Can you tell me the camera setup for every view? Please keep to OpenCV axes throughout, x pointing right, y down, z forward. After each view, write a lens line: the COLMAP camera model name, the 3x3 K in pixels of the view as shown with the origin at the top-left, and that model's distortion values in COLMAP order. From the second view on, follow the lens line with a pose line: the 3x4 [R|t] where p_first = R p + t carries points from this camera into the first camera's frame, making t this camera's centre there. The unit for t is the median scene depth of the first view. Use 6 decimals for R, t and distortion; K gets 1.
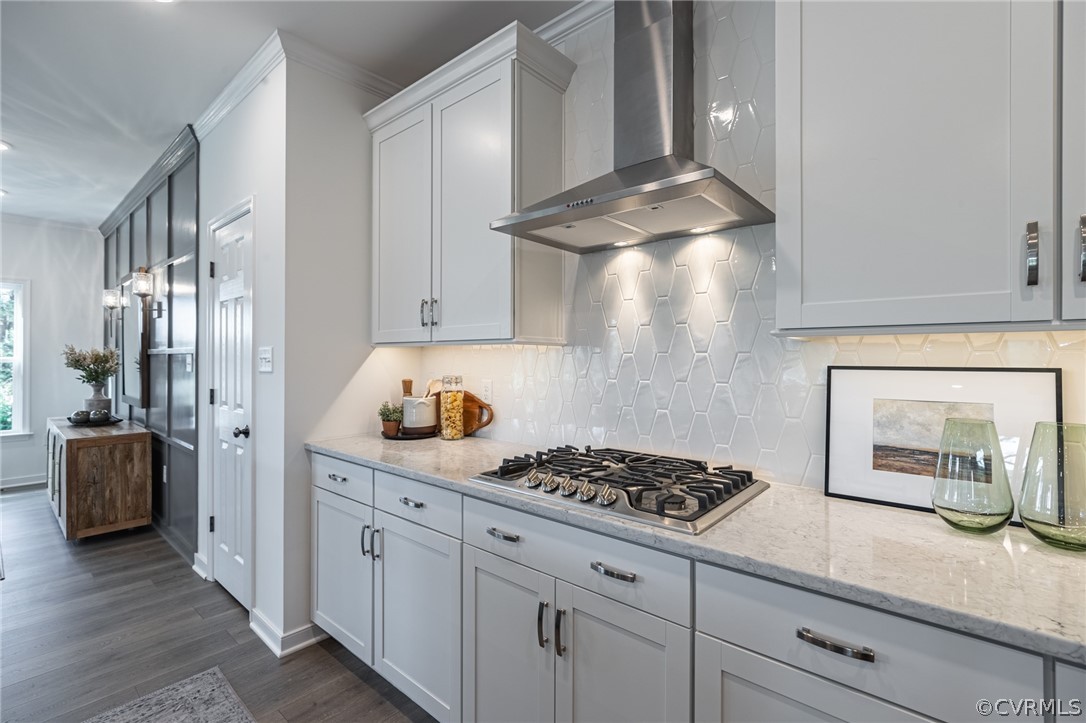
lens RADIAL K [[485.3, 0, 546.7], [0, 485.3, 356.4], [0, 0, 1]] dist [-0.002454, -0.000080]
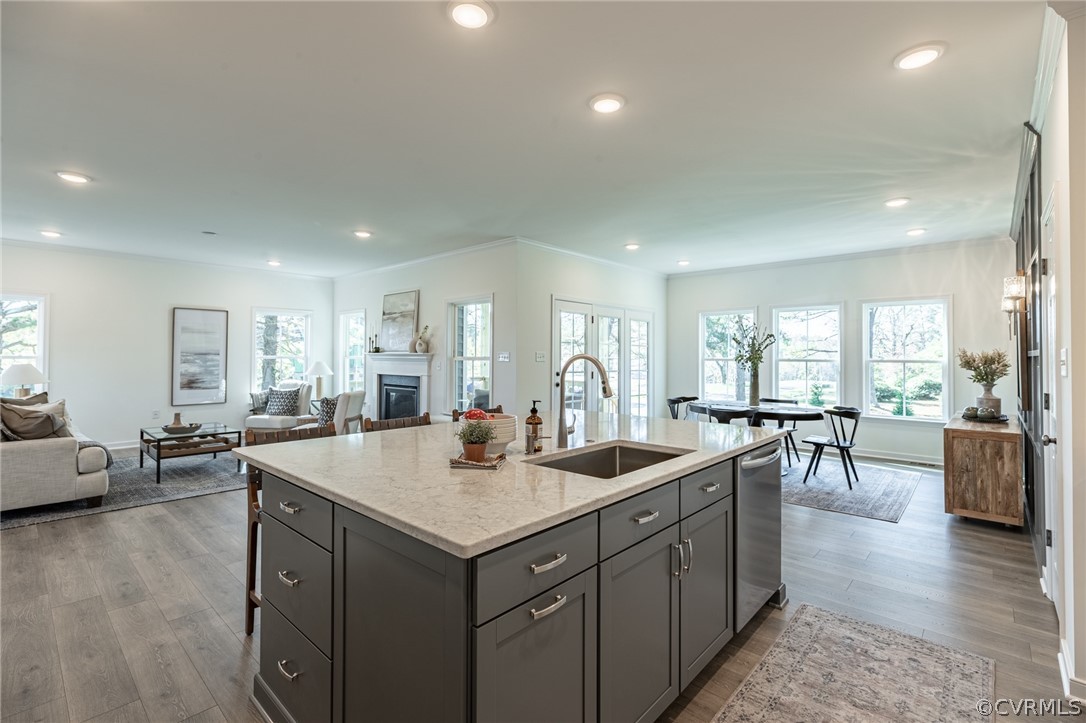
lens RADIAL K [[490.3, 0, 544.4], [0, 490.3, 349.6], [0, 0, 1]] dist [-0.001899, 0.000532]
pose [[-0.027526, -0.017510, -0.999468, 0.241748], [-0.000569, 0.999847, -0.017501, -0.000366], [0.999621, 0.000087, -0.027532, 0.044986]]
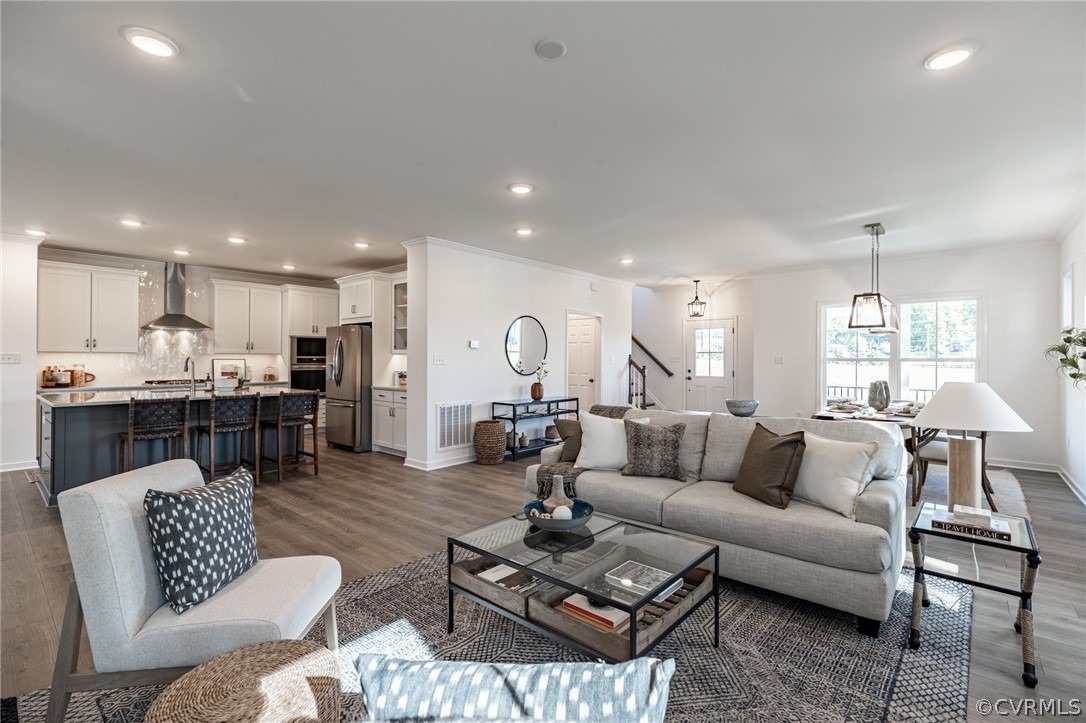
lens RADIAL K [[491.4, 0, 545.0], [0, 491.4, 355.8], [0, 0, 1]] dist [-0.010646, 0.004915]
pose [[-0.002829, 0.003404, 0.999990, -2.096521], [-0.006541, 0.999973, -0.003422, -0.010124], [-0.999975, -0.006550, -0.002807, -1.160624]]
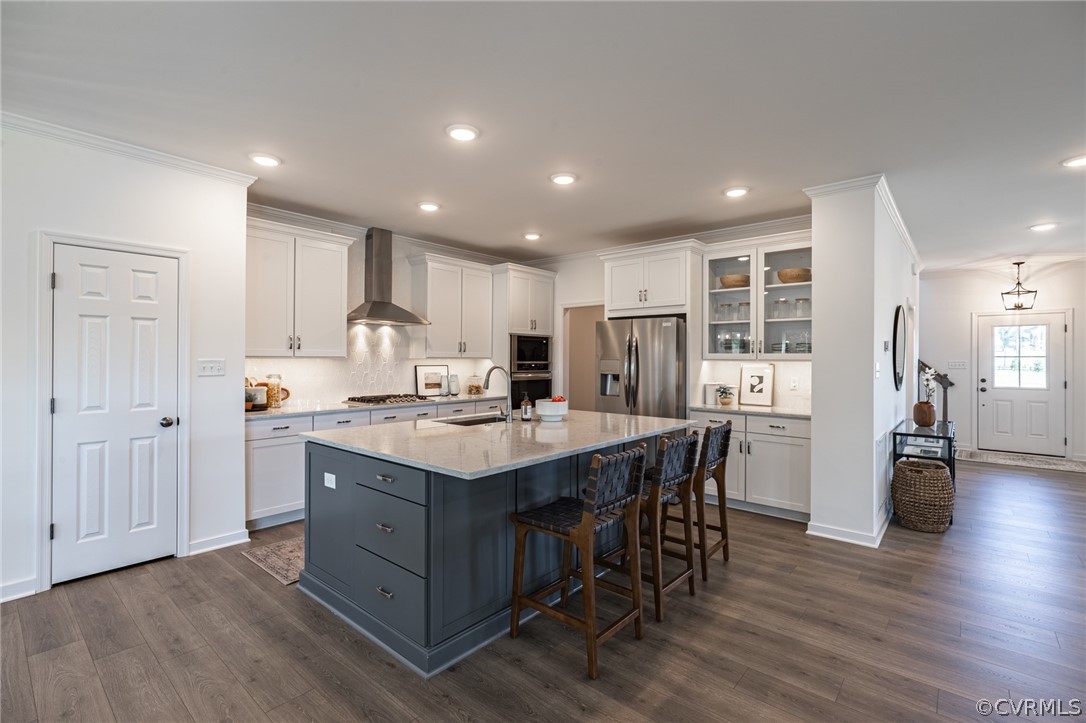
lens RADIAL K [[491.4, 0, 545.0], [0, 491.4, 355.8], [0, 0, 1]] dist [-0.010646, 0.004915]
pose [[-0.004414, 0.003355, 0.999985, -1.450669], [-0.008606, 0.999957, -0.003393, -0.022989], [-0.999953, -0.008621, -0.004385, -0.020244]]
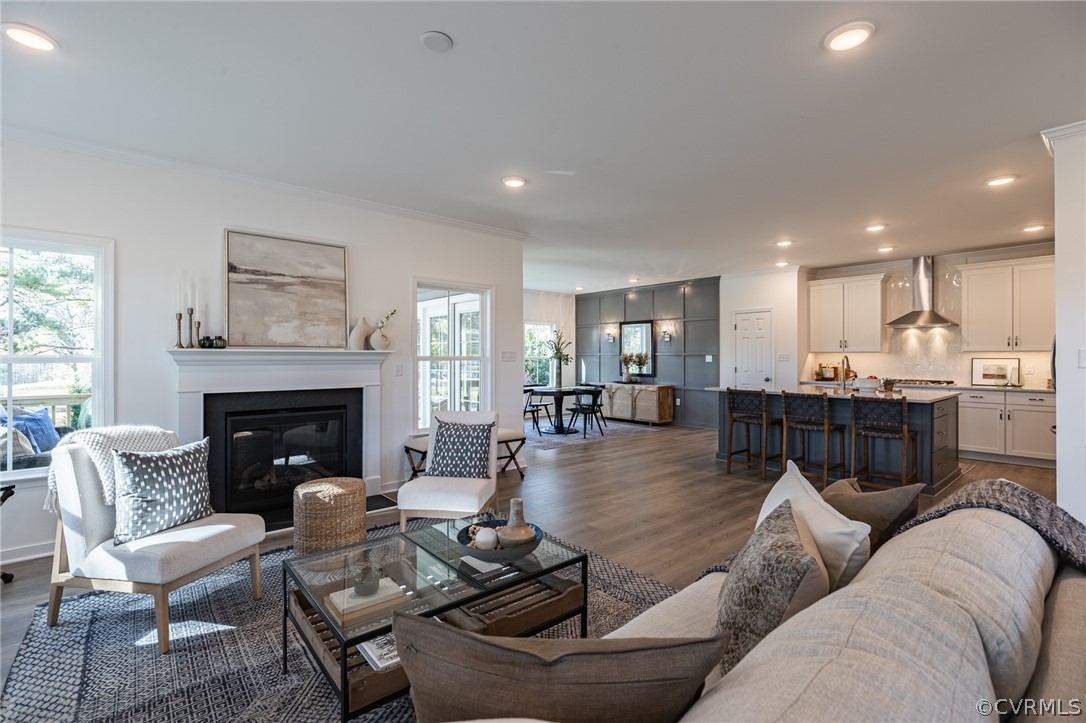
lens RADIAL K [[491.4, 0, 545.0], [0, 491.4, 355.8], [0, 0, 1]] dist [-0.010646, 0.004915]
pose [[0.989420, -0.002019, -0.145067, -1.190504], [0.002403, 0.999994, 0.002472, -0.010596], [0.145062, -0.002795, 0.989419, -1.807115]]
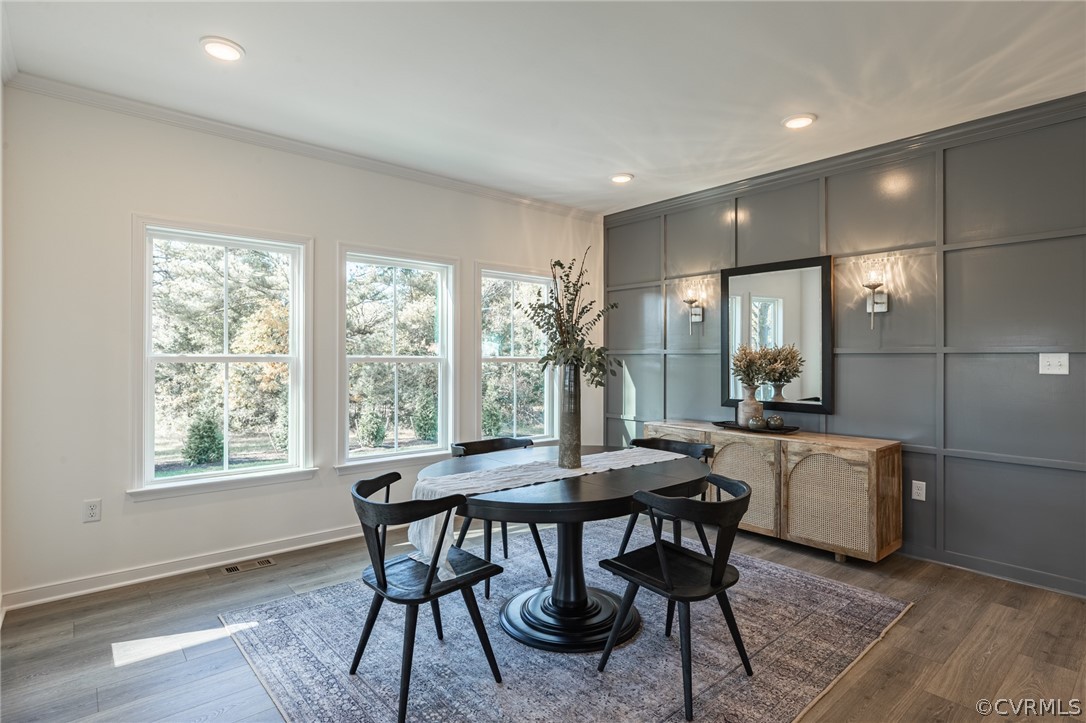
lens RADIAL K [[567.8, 0, 546.9], [0, 567.8, 357.6], [0, 0, 1]] dist [0.012933, 0.000764]
pose [[0.989550, -0.000306, -0.144192, -1.402262], [0.000641, 0.999997, 0.002281, -0.000235], [0.144191, -0.002350, 0.989547, -0.125979]]
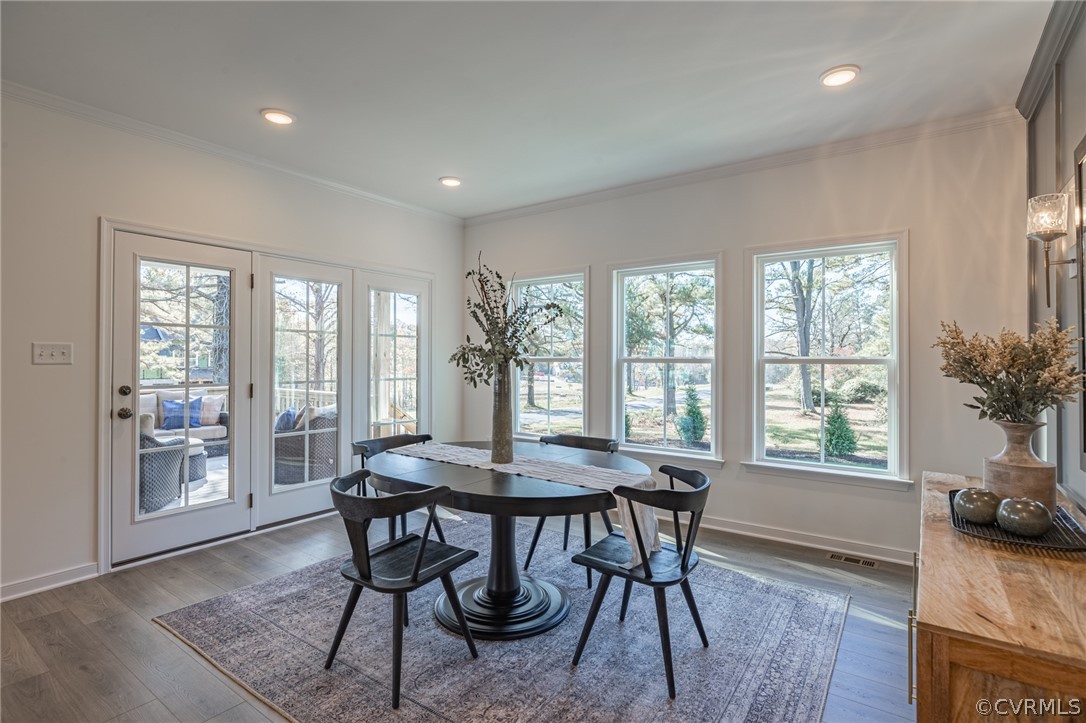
lens RADIAL K [[525.8, 0, 545.2], [0, 525.8, 356.6], [0, 0, 1]] dist [-0.001899, -0.000562]
pose [[0.090980, -0.007358, -0.995826, -0.668943], [0.002403, 0.999971, -0.007169, 0.008415], [0.995850, -0.001741, 0.090996, 0.720697]]
